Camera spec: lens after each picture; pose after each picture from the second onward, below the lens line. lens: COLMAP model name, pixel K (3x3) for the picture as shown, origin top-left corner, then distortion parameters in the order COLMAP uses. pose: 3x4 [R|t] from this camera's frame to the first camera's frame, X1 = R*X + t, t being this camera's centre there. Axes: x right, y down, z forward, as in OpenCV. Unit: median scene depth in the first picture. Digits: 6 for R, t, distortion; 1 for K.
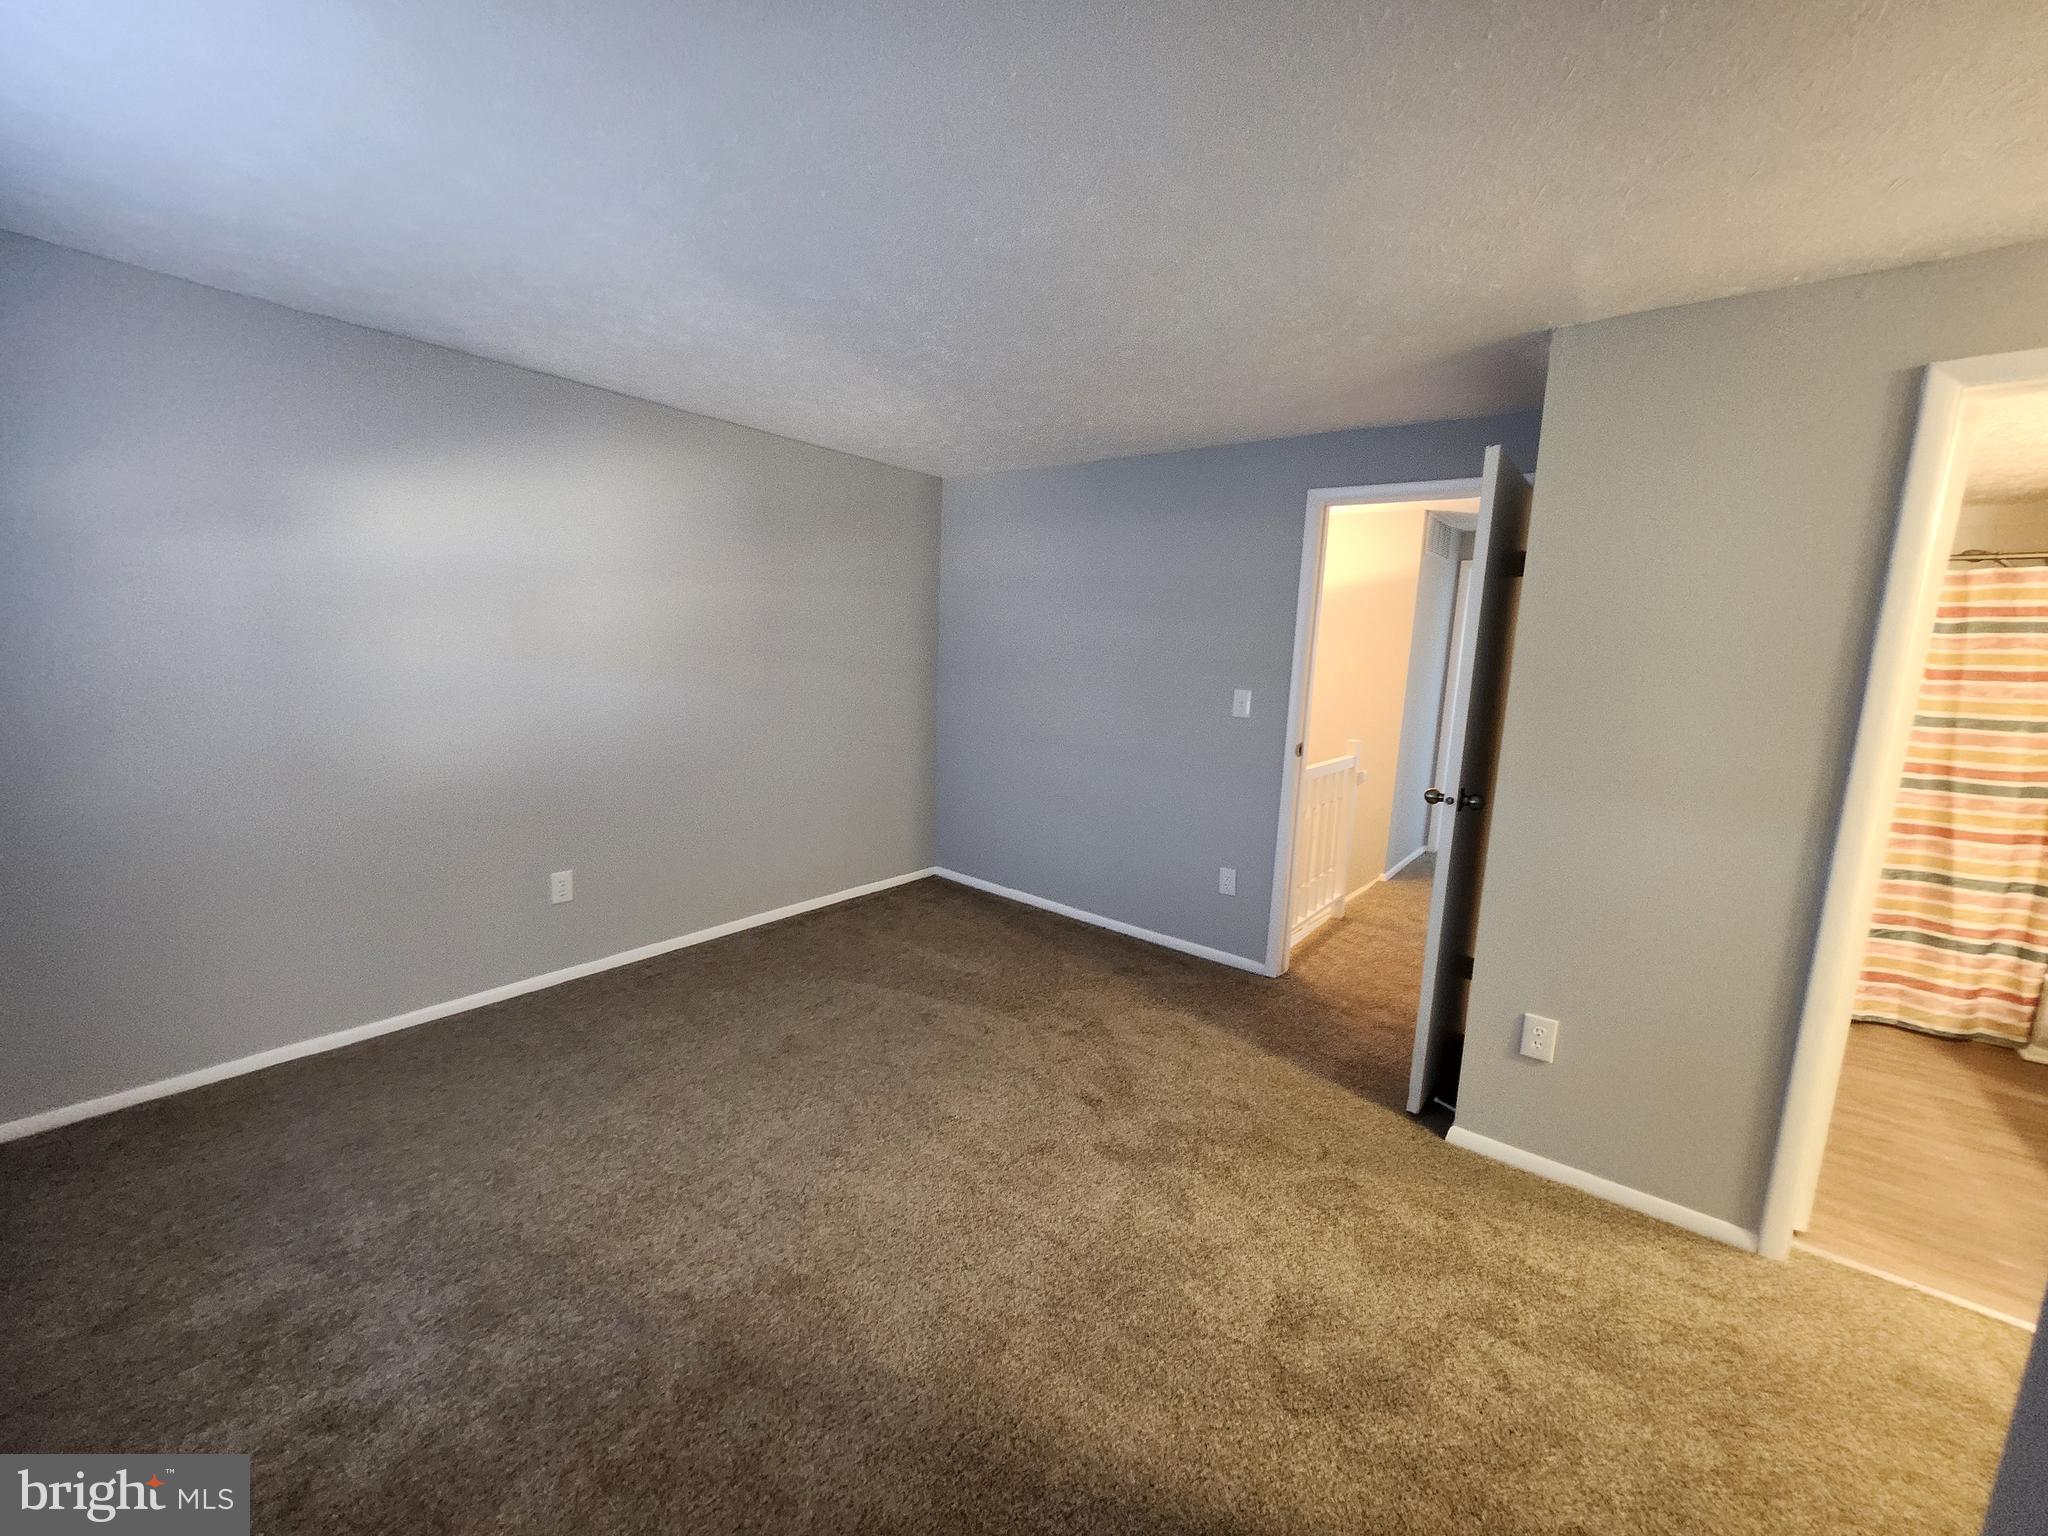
lens RADIAL K [[813.1, 0, 1021.0], [0, 813.1, 772.4], [0, 0, 1]] dist [0.006221, 0.003333]
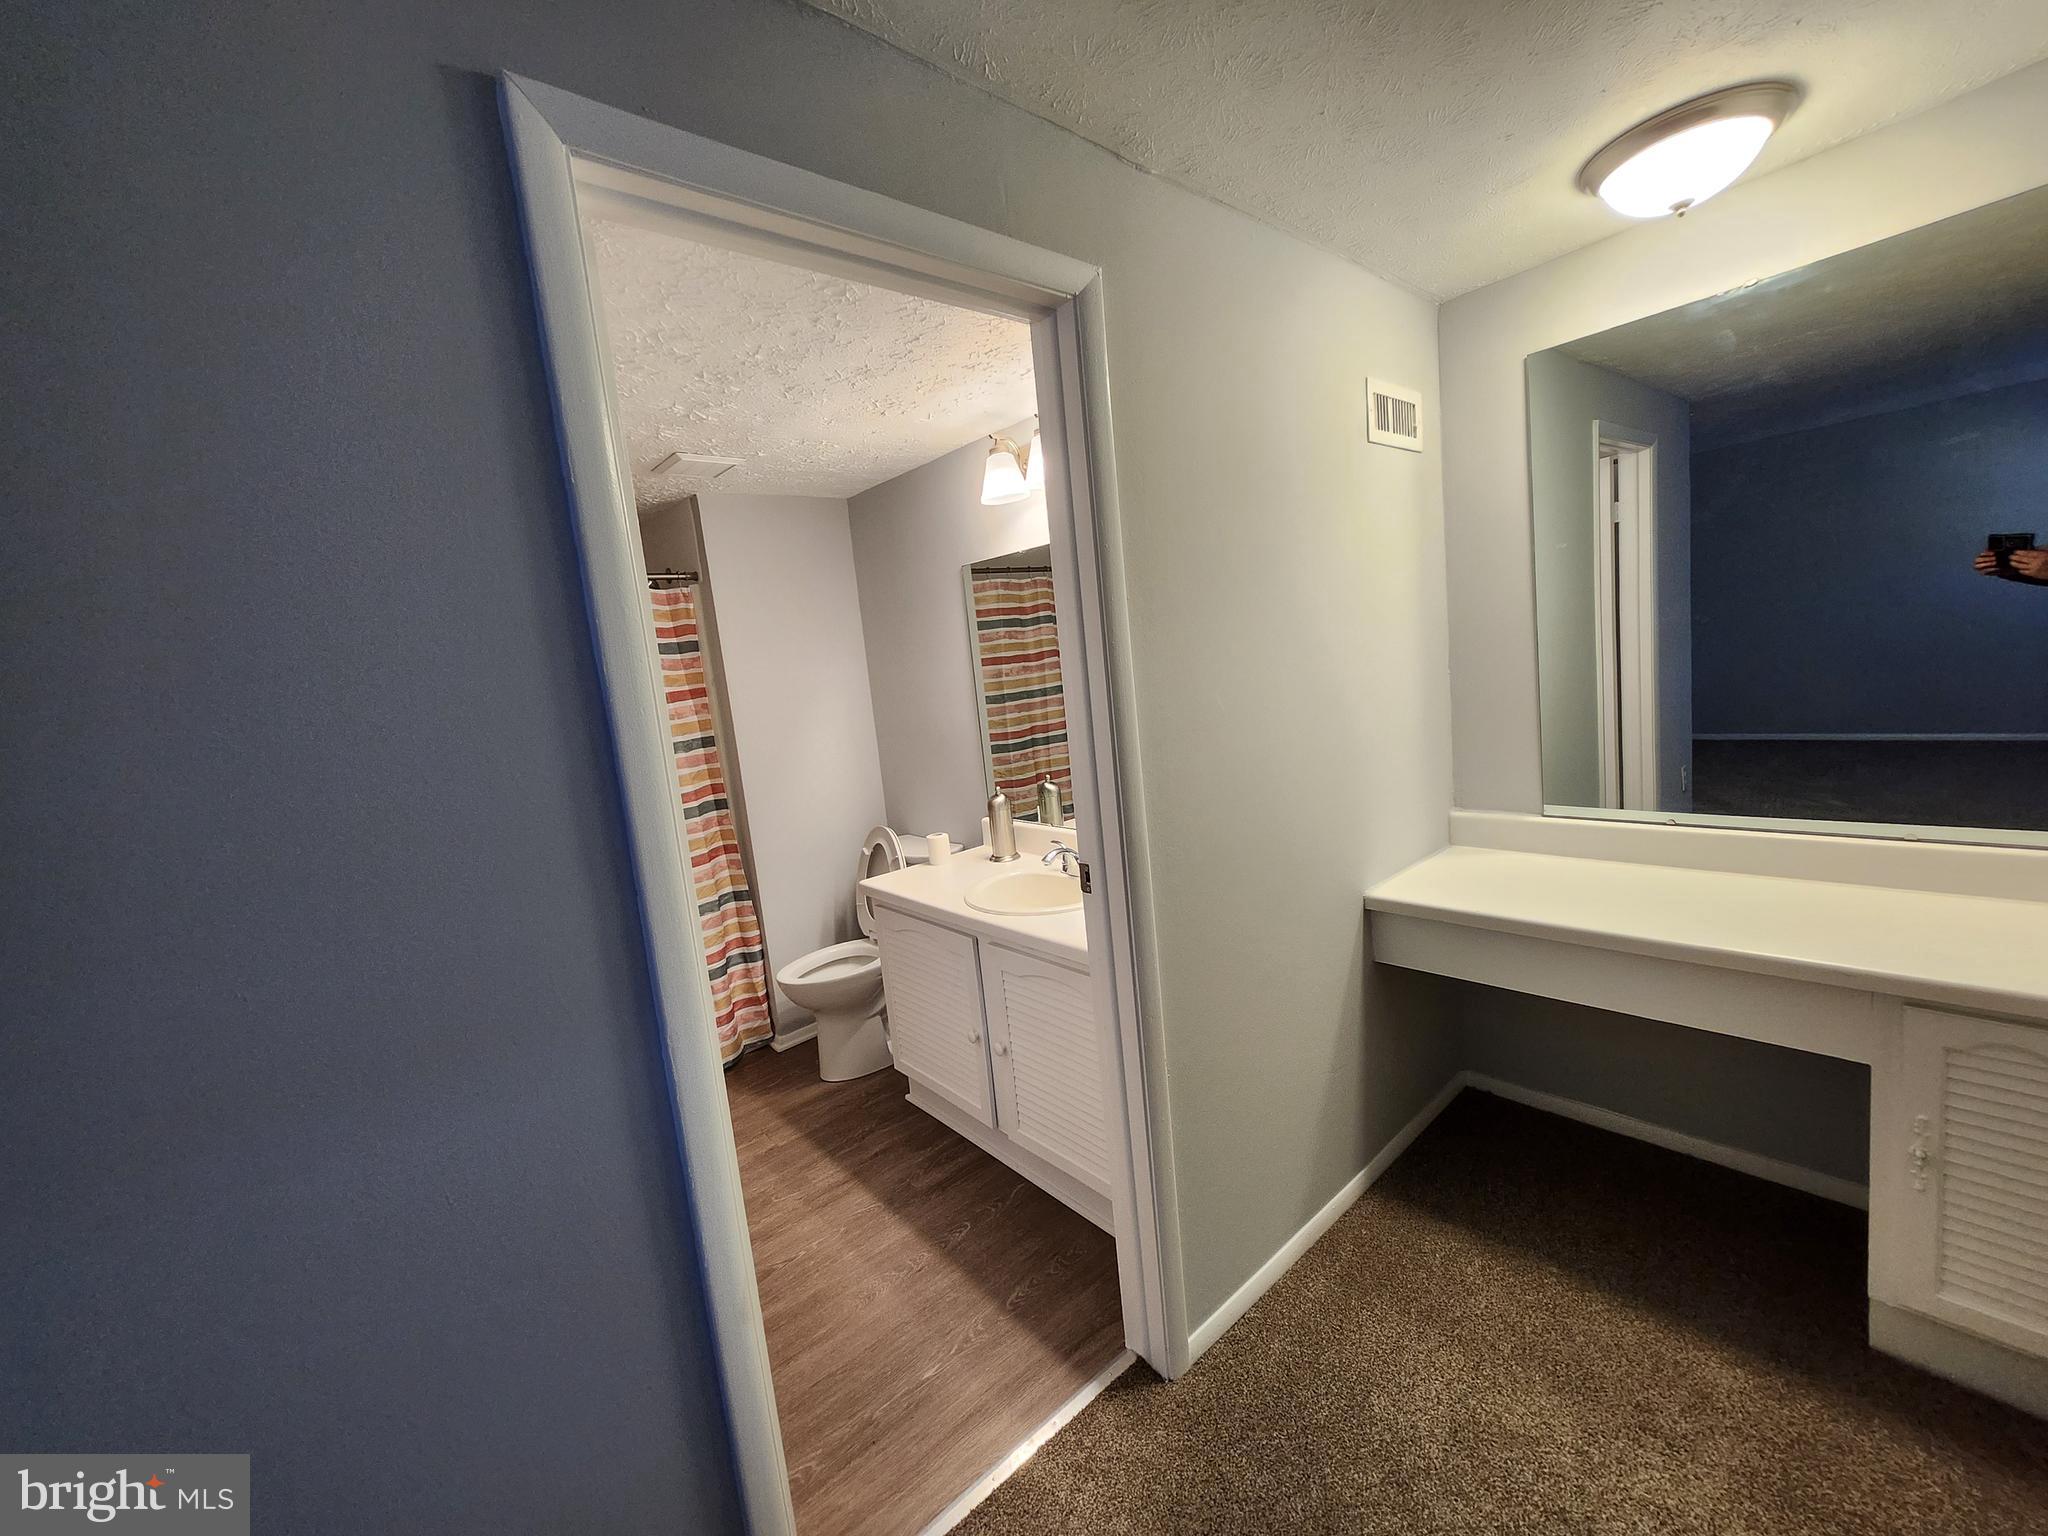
lens RADIAL K [[813.1, 0, 1023.4], [0, 813.1, 765.4], [0, 0, 1]] dist [0.006221, 0.003333]
pose [[0.189794, -0.179469, 0.965282, 0.339435], [0.262286, 0.956689, 0.126300, -0.047818], [-0.946142, 0.229209, 0.228646, 0.384768]]
